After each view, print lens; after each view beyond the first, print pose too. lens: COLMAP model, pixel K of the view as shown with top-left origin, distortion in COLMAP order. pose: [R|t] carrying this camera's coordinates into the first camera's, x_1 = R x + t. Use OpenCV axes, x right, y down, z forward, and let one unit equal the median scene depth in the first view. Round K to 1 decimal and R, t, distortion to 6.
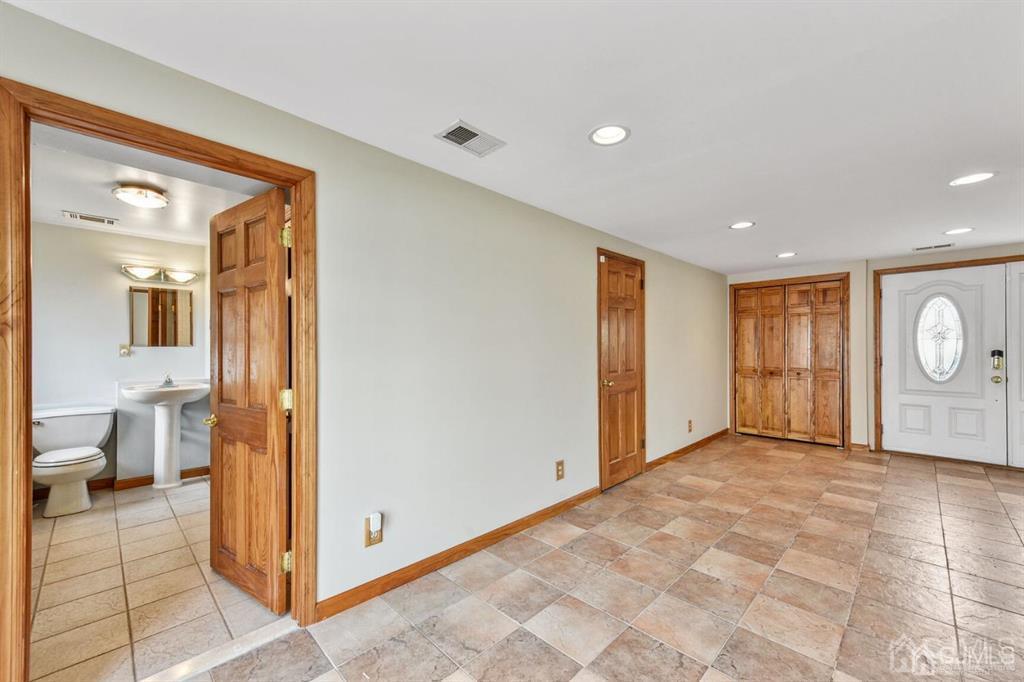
lens RADIAL K [[414.3, 0, 483.0], [0, 414.3, 352.0], [0, 0, 1]] dist [-0.008479, 0.004003]
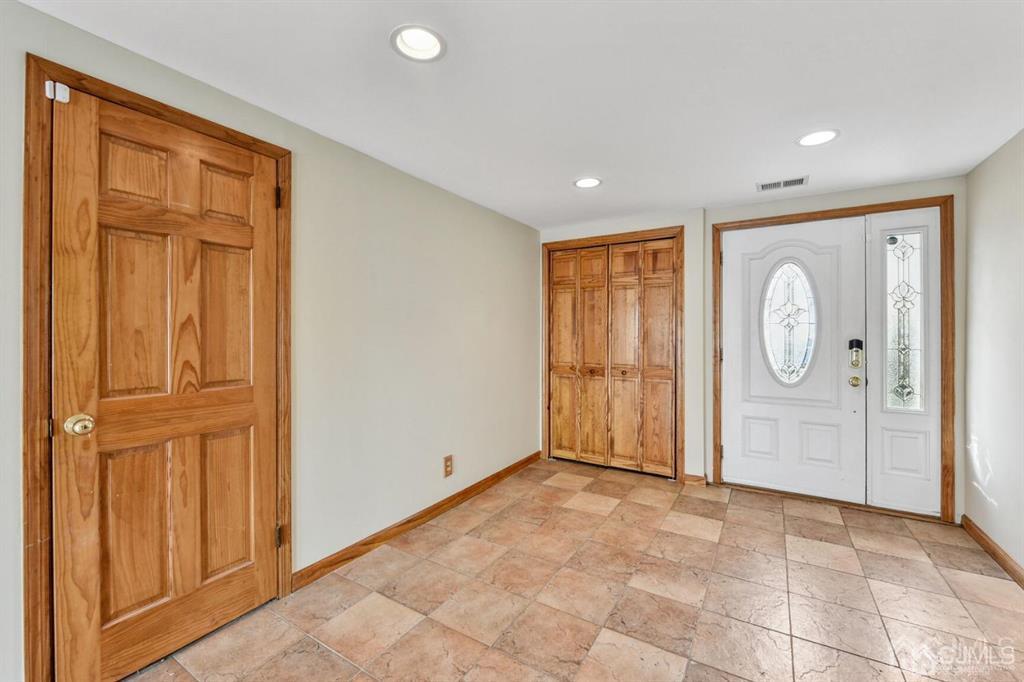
lens RADIAL K [[414.3, 0, 501.0], [0, 414.3, 337.9], [0, 0, 1]] dist [-0.008479, 0.004003]
pose [[0.972017, 0.004814, 0.234860, 0.439677], [-0.004750, 0.999988, -0.000841, -0.004234], [-0.234861, -0.000298, 0.972029, 0.408706]]
